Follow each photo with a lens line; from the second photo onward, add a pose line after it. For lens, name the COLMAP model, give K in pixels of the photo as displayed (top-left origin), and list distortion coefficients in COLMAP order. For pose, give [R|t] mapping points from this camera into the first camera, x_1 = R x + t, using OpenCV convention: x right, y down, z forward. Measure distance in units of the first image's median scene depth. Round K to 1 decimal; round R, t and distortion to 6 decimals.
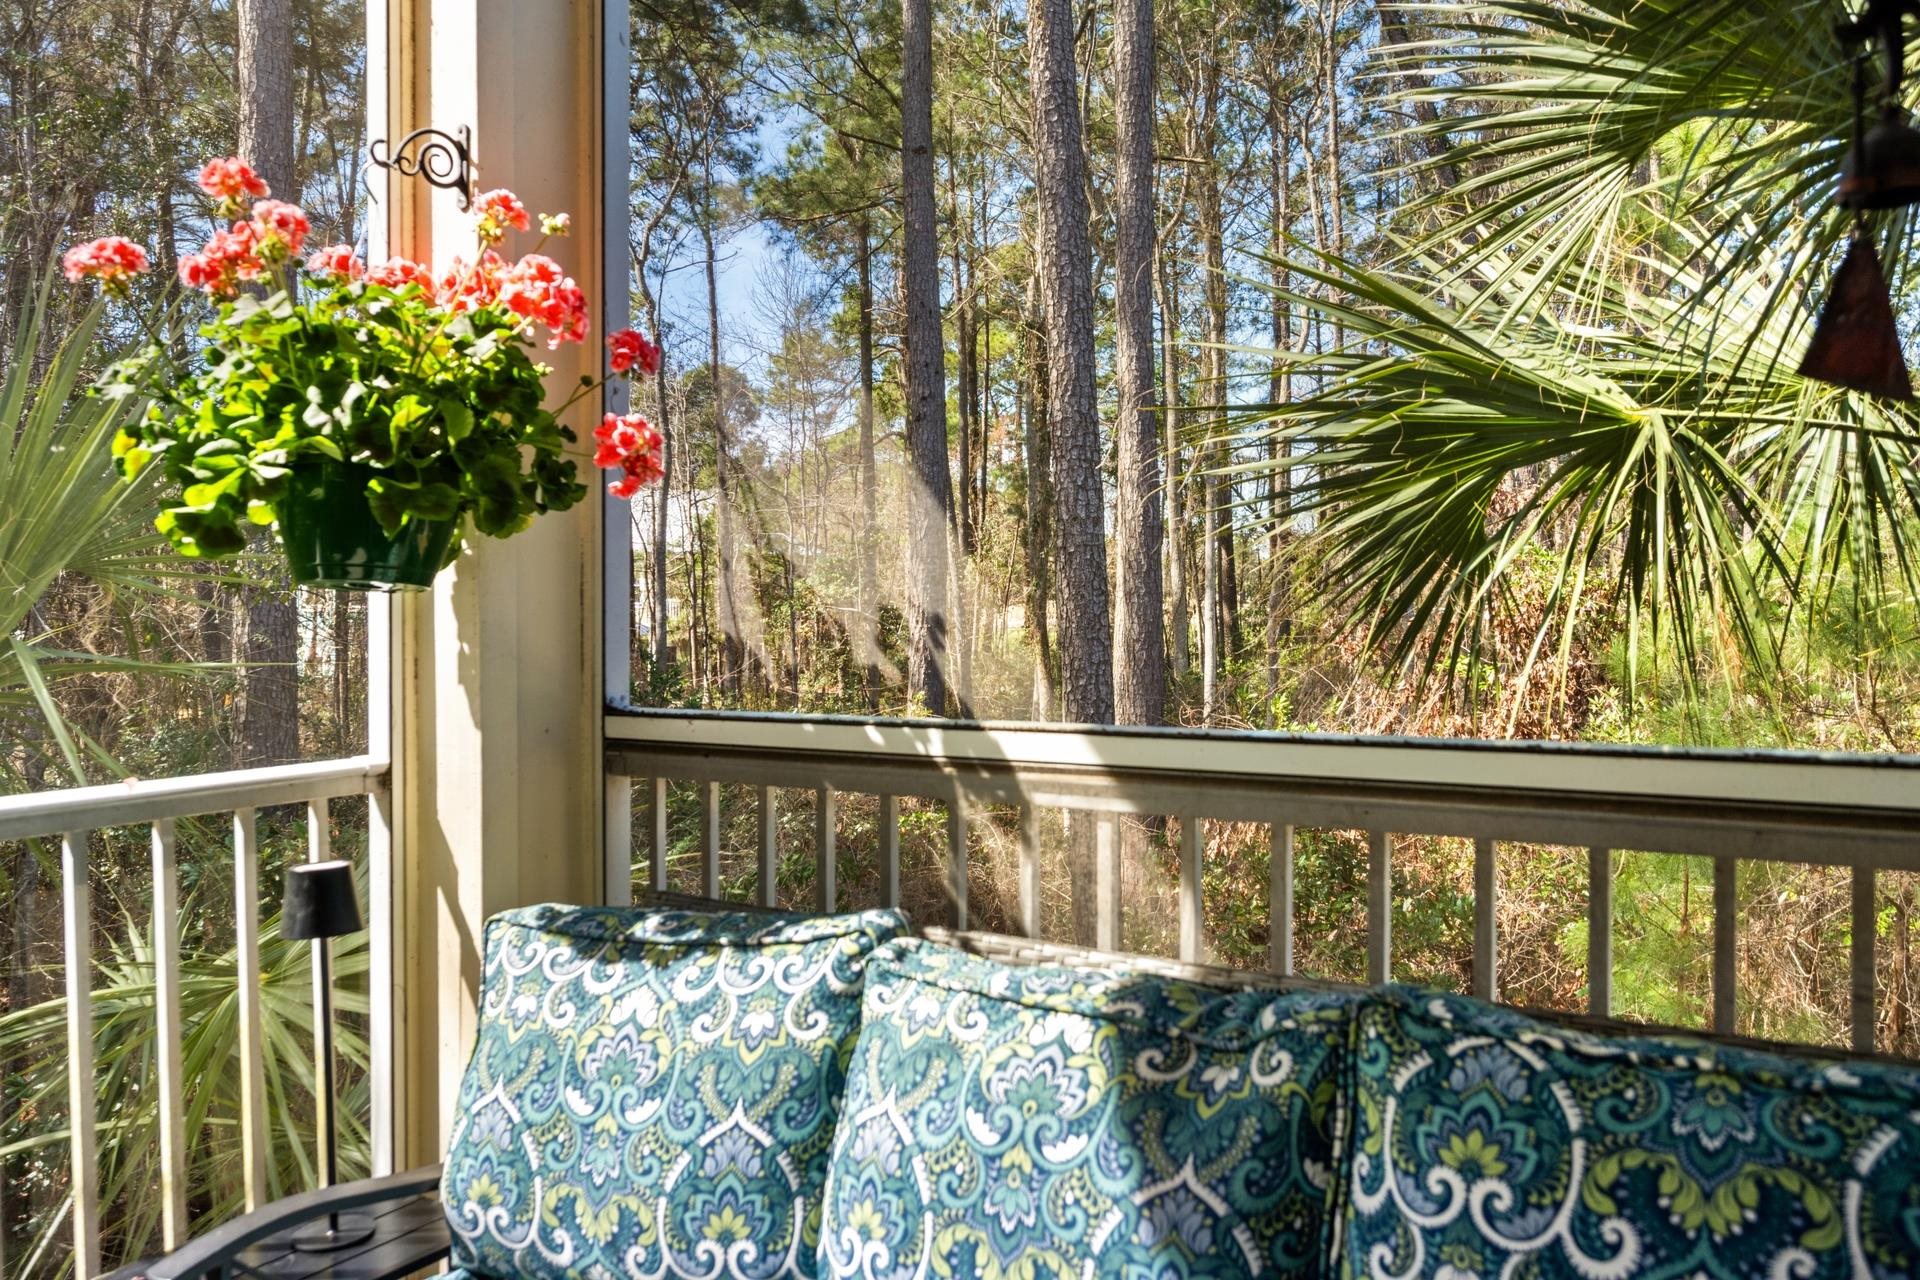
lens RADIAL K [[1428.1, 0, 954.5], [0, 1428.1, 624.0], [0, 0, 1]] dist [-0.015727, 0.003806]
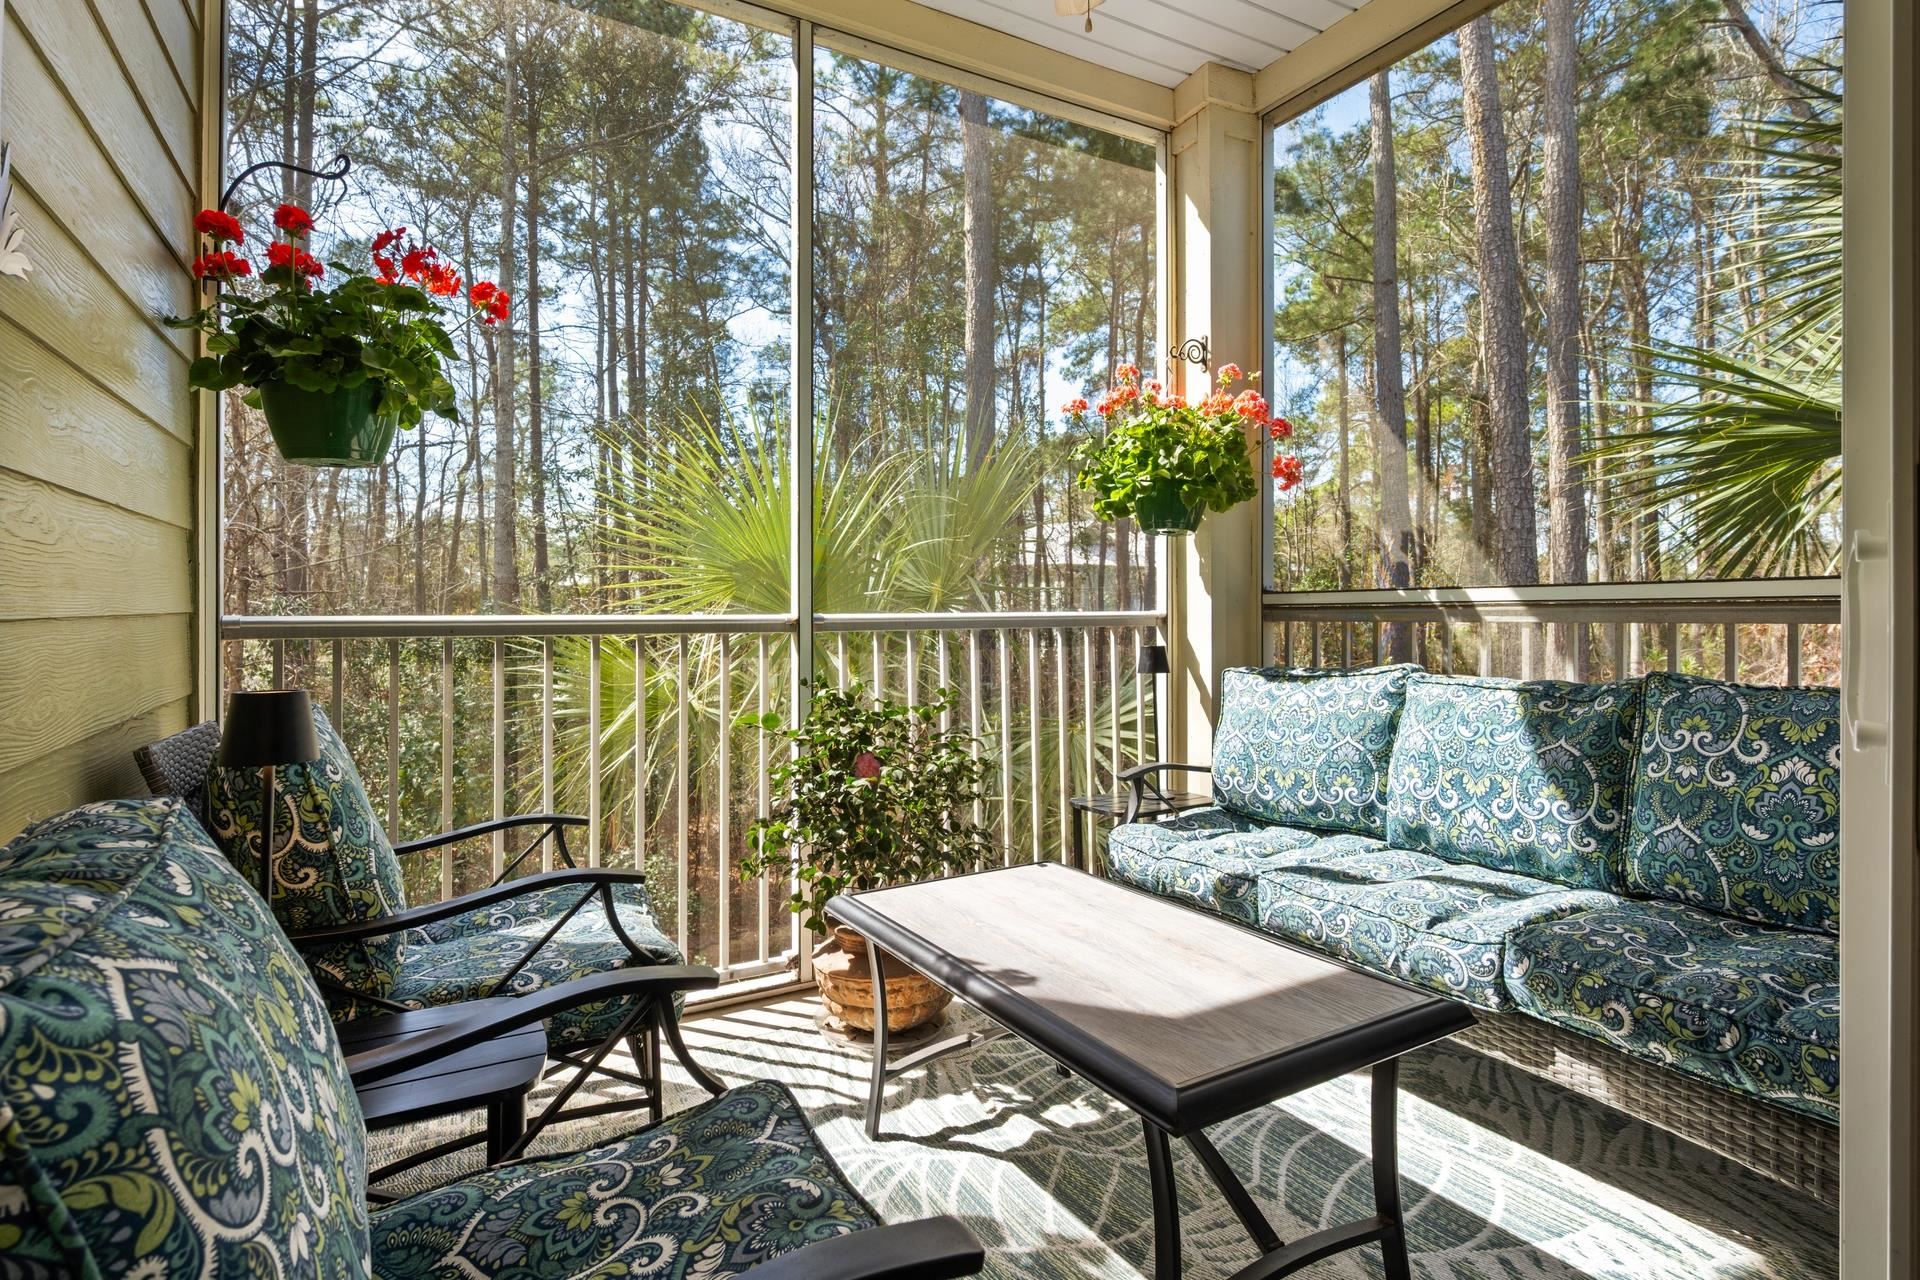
lens RADIAL K [[946.6, 0, 954.7], [0, 946.6, 585.3], [0, 0, 1]] dist [-0.001396, -0.001533]
pose [[0.900627, 0.000212, -0.434593, -0.041313], [-0.014624, 0.999448, -0.029820, 0.106547], [0.434347, 0.033213, 0.900133, -0.544511]]
